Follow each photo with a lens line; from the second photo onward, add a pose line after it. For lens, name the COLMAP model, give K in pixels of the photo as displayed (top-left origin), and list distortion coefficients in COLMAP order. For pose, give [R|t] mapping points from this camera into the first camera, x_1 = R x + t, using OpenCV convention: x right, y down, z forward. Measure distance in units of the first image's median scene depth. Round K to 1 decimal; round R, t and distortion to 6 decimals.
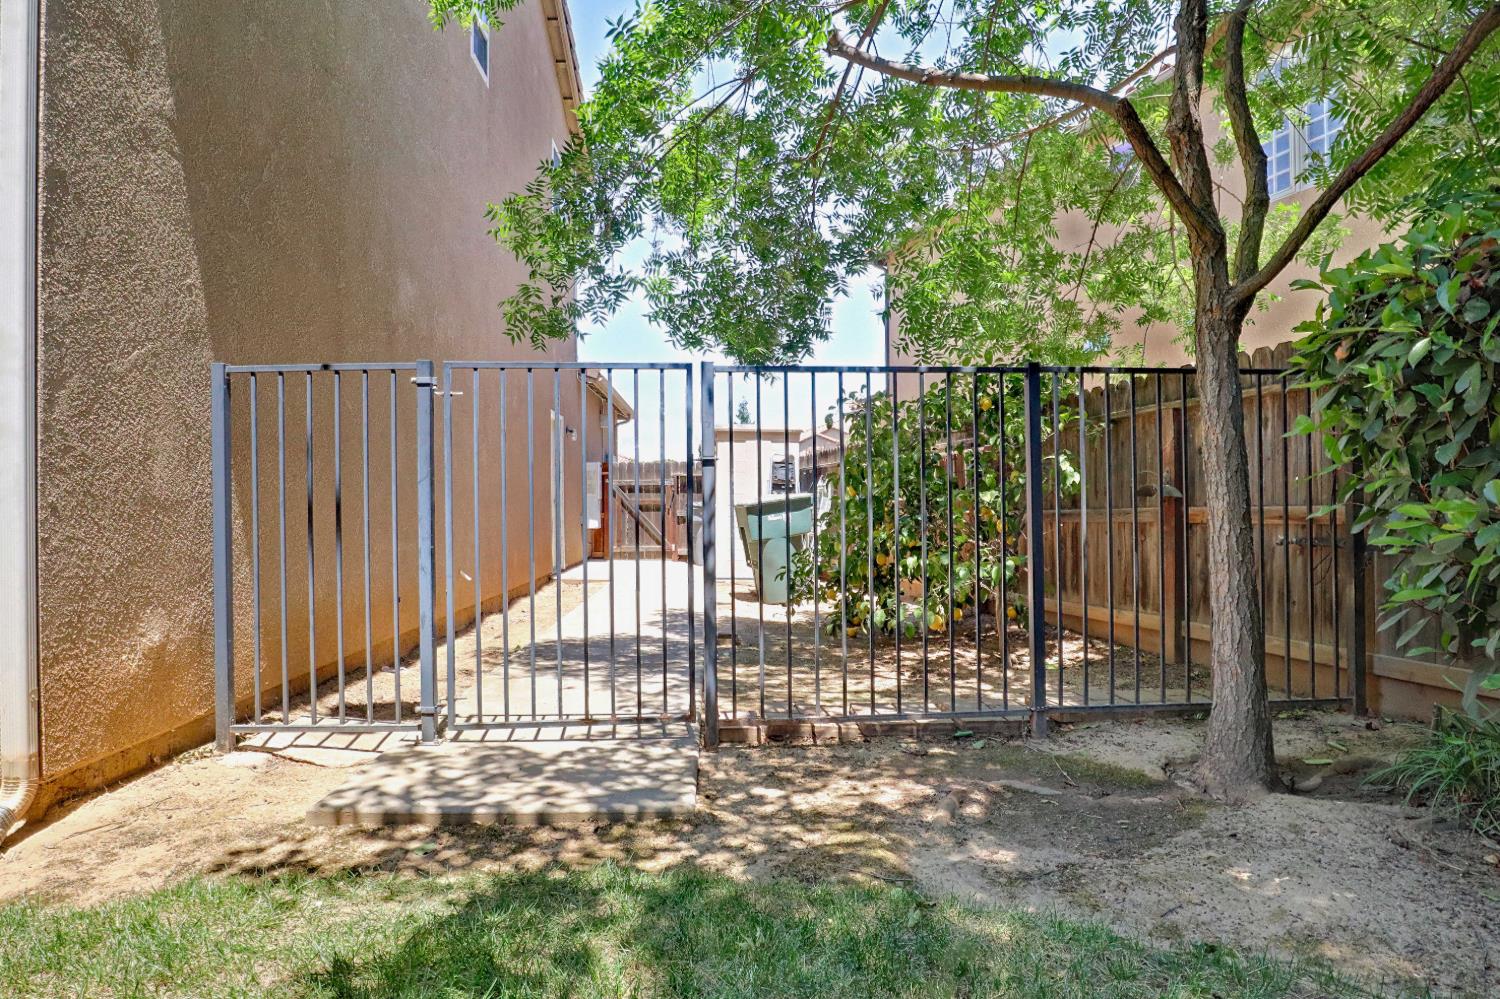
lens RADIAL K [[832.8, 0, 755.4], [0, 832.8, 502.5], [0, 0, 1]] dist [-0.029623, 0.004893]
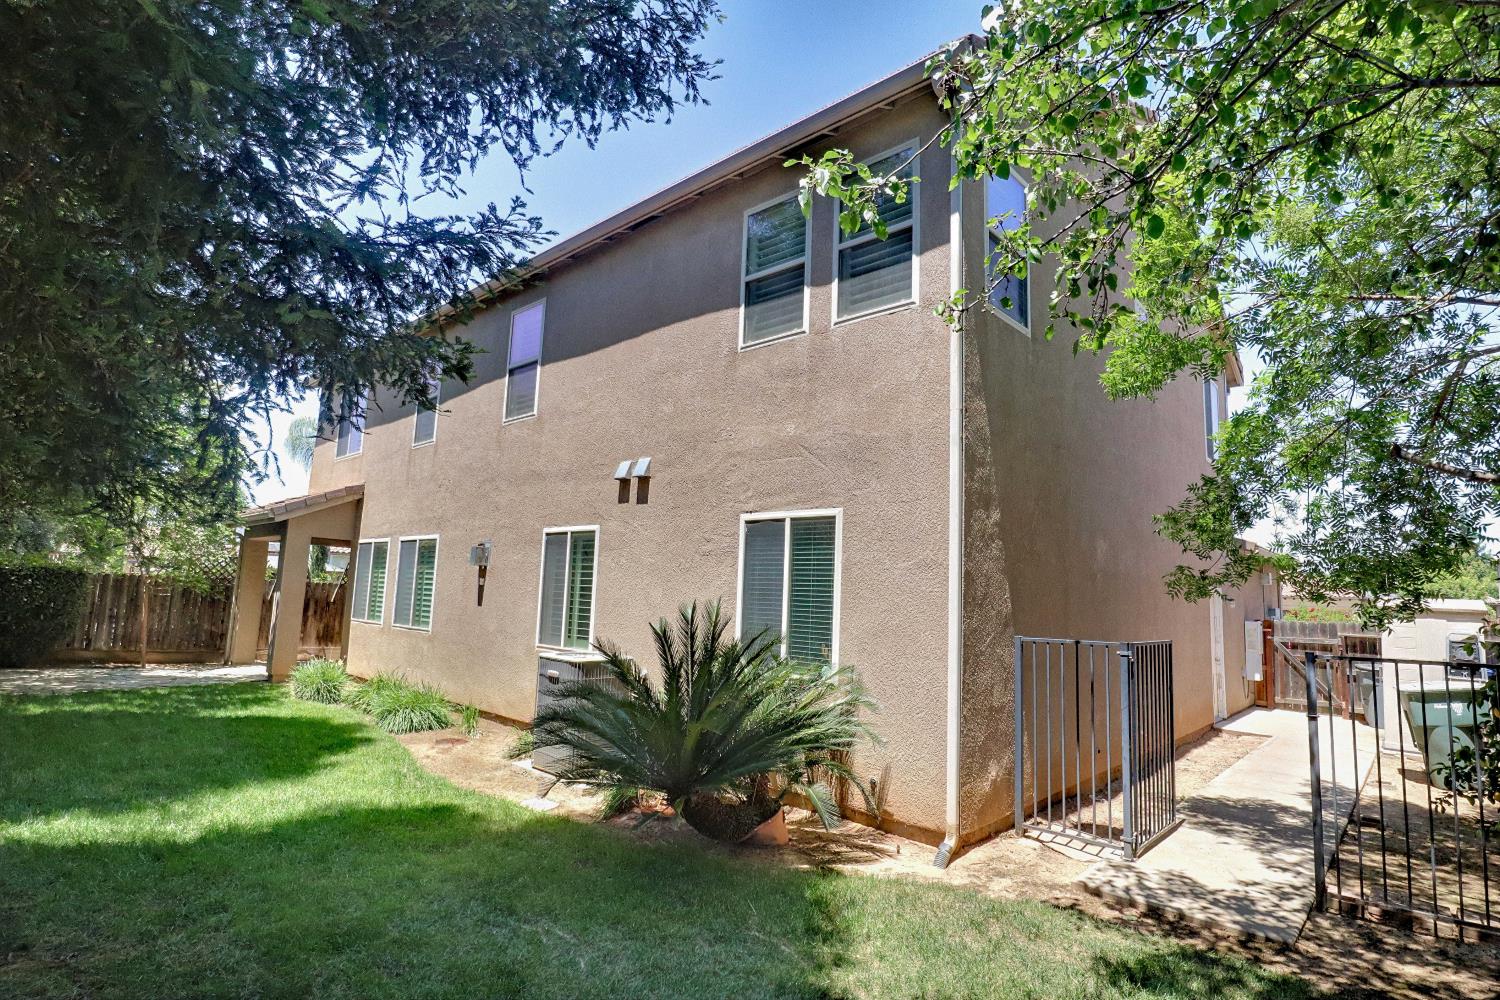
lens RADIAL K [[766.2, 0, 749.7], [0, 766.2, 489.8], [0, 0, 1]] dist [-0.024245, -0.000452]
pose [[0.702546, -0.066445, -0.708529, 0.252400], [-0.024925, 0.992723, -0.117810, -0.318464], [0.711201, 0.100427, 0.695778, -0.879661]]
